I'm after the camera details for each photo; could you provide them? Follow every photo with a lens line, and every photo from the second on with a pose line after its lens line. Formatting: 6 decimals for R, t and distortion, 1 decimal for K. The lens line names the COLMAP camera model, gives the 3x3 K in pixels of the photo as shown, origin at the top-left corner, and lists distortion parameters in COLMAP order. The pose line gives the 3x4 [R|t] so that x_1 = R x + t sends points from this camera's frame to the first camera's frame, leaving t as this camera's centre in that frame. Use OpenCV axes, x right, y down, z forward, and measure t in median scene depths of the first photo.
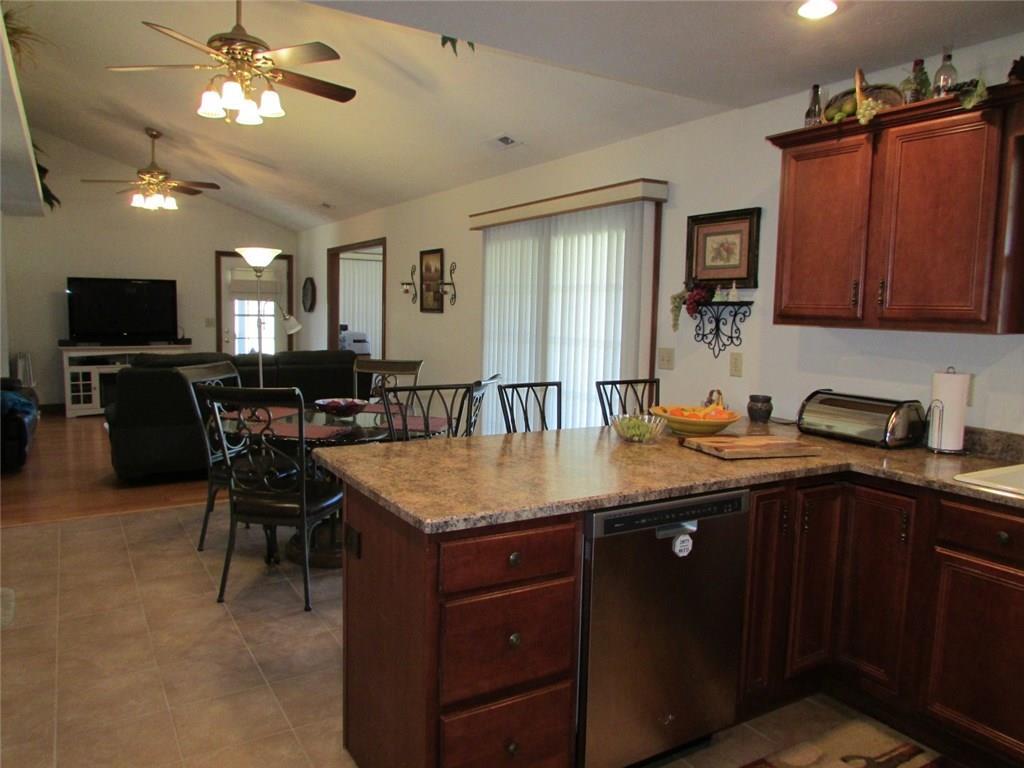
lens RADIAL K [[731.7, 0, 507.8], [0, 731.7, 382.6], [0, 0, 1]] dist [-0.030640, 0.009559]
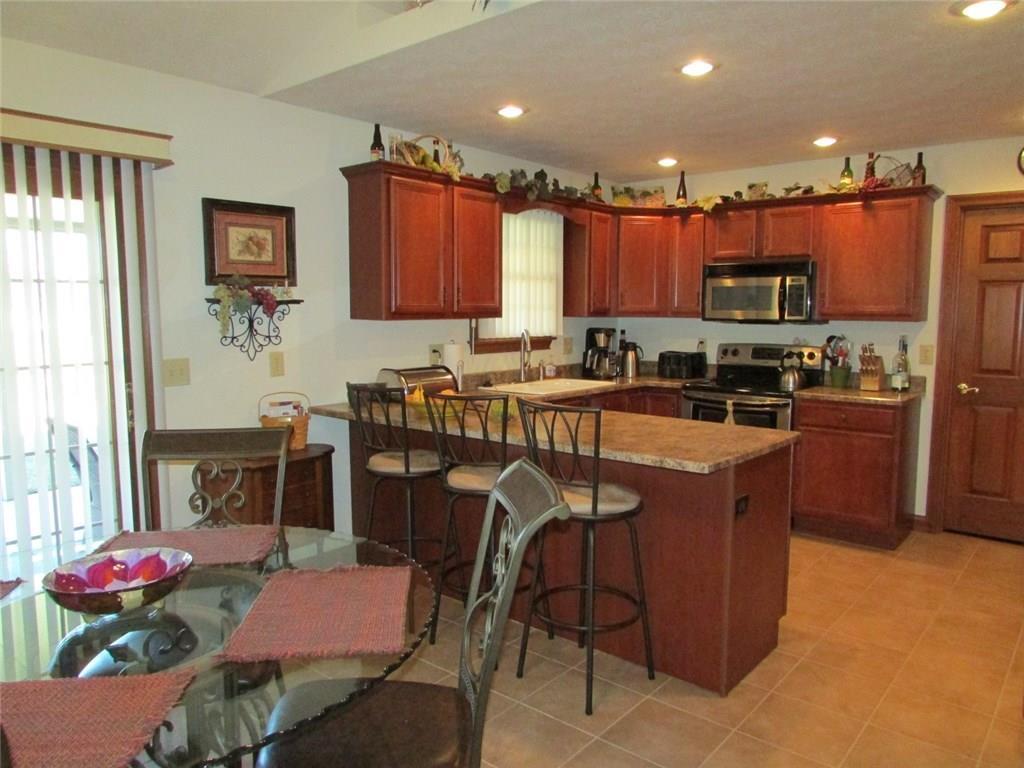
lens RADIAL K [[731.7, 0, 515.5], [0, 731.7, 385.6], [0, 0, 1]] dist [-0.030640, 0.009559]
pose [[-0.320629, -0.124541, 0.938982, -0.691077], [0.088381, 0.983060, 0.160567, -0.121622], [-0.943072, 0.134470, -0.304191, 0.970978]]
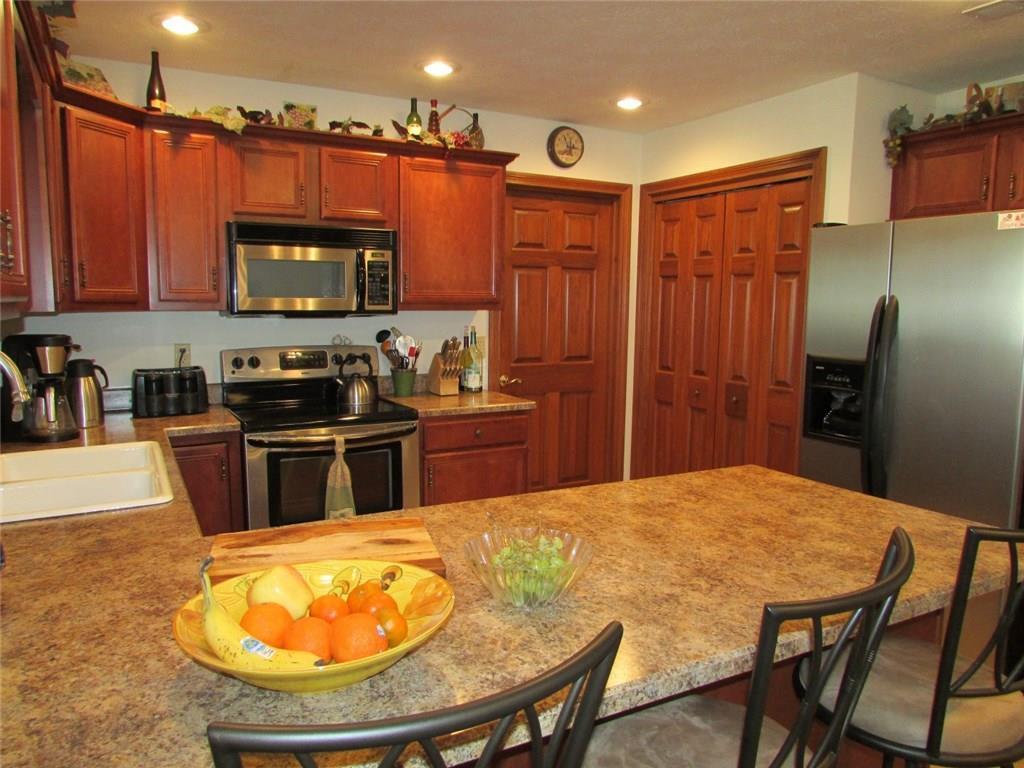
lens RADIAL K [[731.7, 0, 519.5], [0, 731.7, 386.5], [0, 0, 1]] dist [-0.030640, 0.009559]
pose [[-0.998003, -0.037163, 0.051084, 0.113216], [-0.024884, 0.974544, 0.222813, -0.103493], [-0.058064, 0.221096, -0.973522, 1.010785]]
